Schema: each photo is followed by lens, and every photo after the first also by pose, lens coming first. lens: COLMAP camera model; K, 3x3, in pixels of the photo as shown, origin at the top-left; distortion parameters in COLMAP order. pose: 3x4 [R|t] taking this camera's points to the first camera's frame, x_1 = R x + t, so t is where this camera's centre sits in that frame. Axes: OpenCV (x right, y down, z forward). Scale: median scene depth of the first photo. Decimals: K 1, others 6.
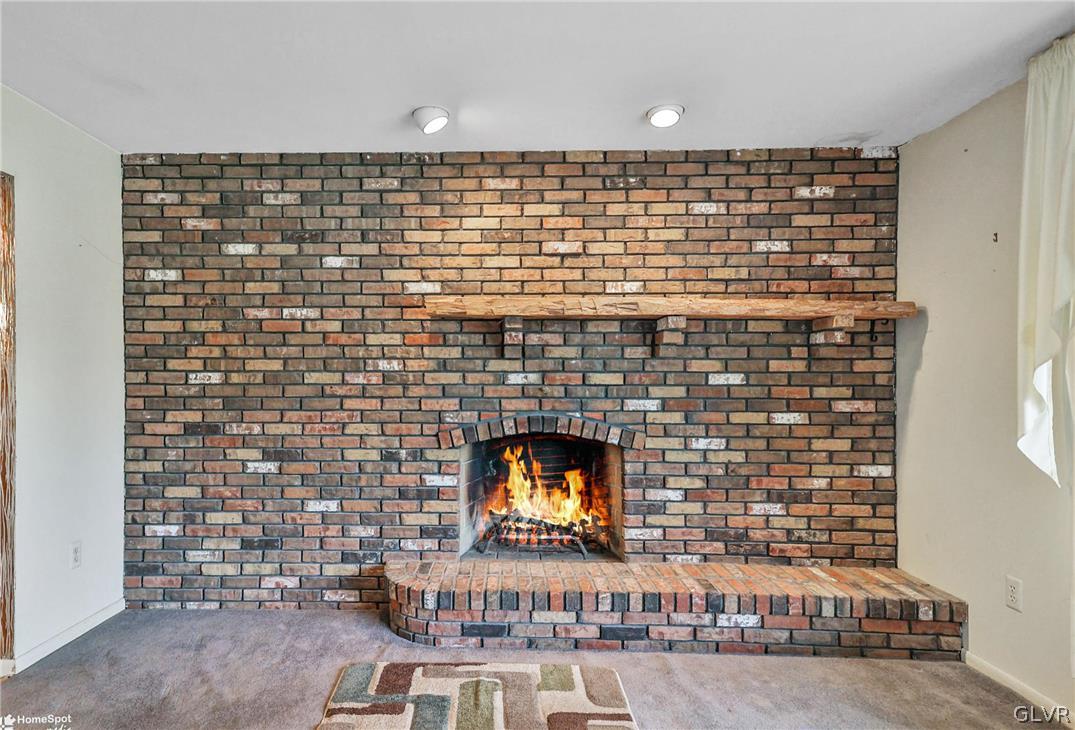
lens RADIAL K [[573.5, 0, 490.6], [0, 573.5, 378.7], [0, 0, 1]] dist [0.018051, -0.000475]
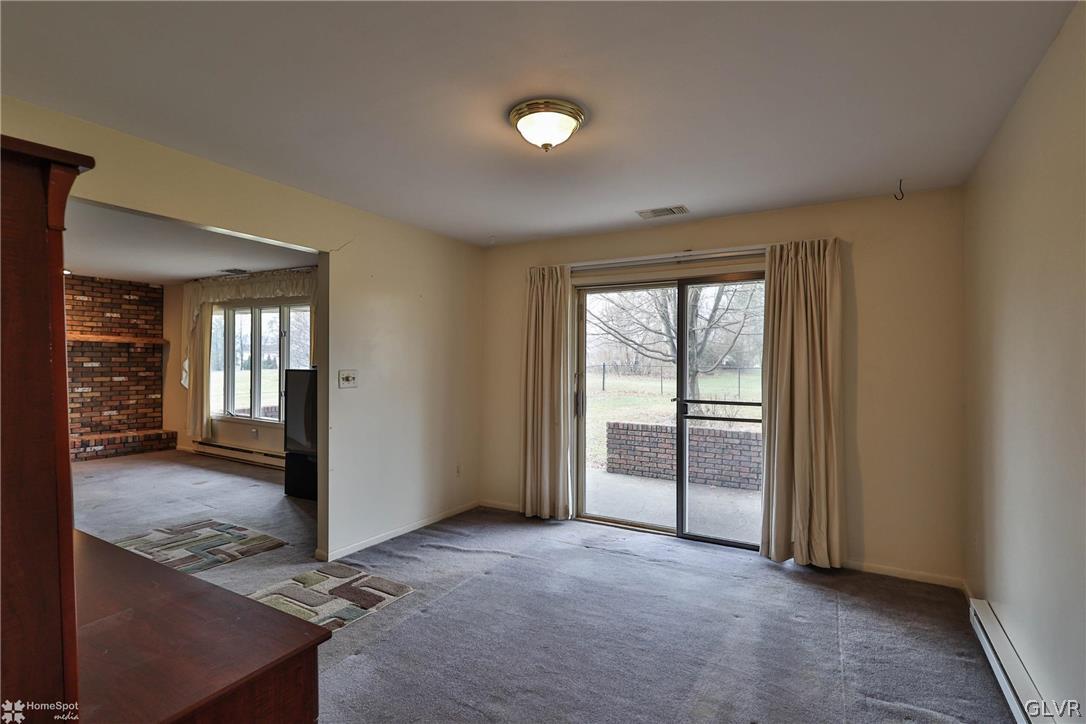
lens RADIAL K [[532.2, 0, 547.5], [0, 532.2, 360.3], [0, 0, 1]] dist [0.001154, -0.002726]
pose [[0.478272, 0.000782, 0.878212, -0.717903], [-0.009301, 0.999948, 0.004175, -0.047985], [-0.878163, -0.010165, 0.478254, -1.962439]]
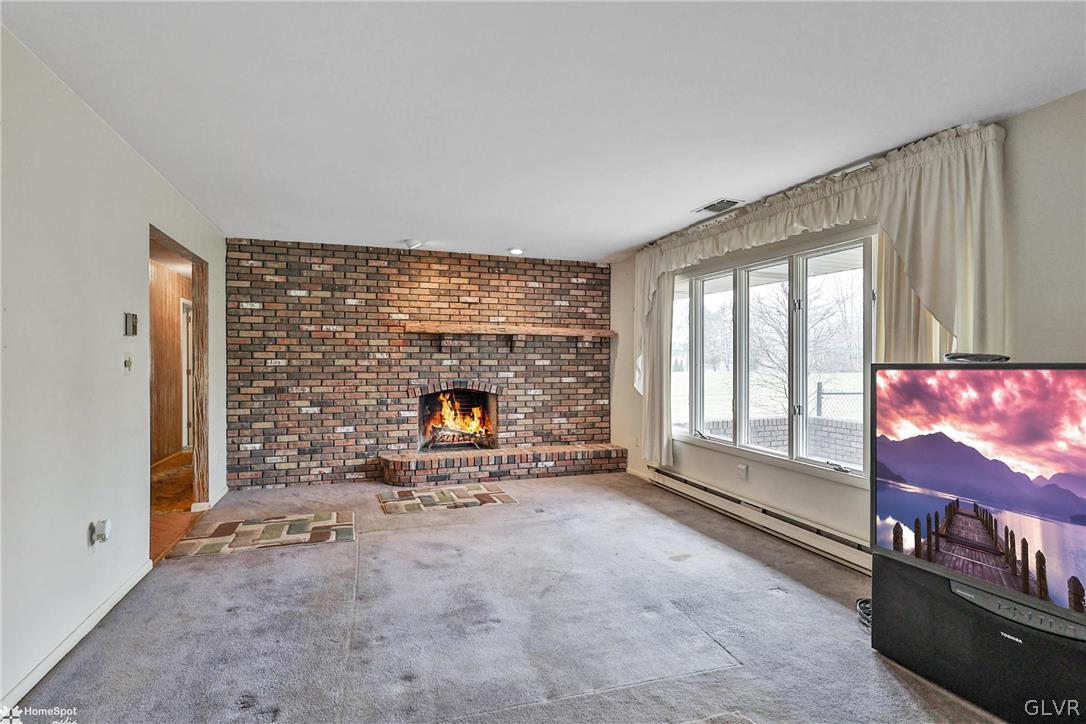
lens RADIAL K [[532.2, 0, 543.1], [0, 532.2, 361.7], [0, 0, 1]] dist [0.001154, -0.002726]
pose [[0.936721, -0.001422, 0.350073, -0.302925], [0.000506, 0.999996, 0.002708, -0.008079], [-0.350076, -0.002360, 0.936718, -0.909858]]
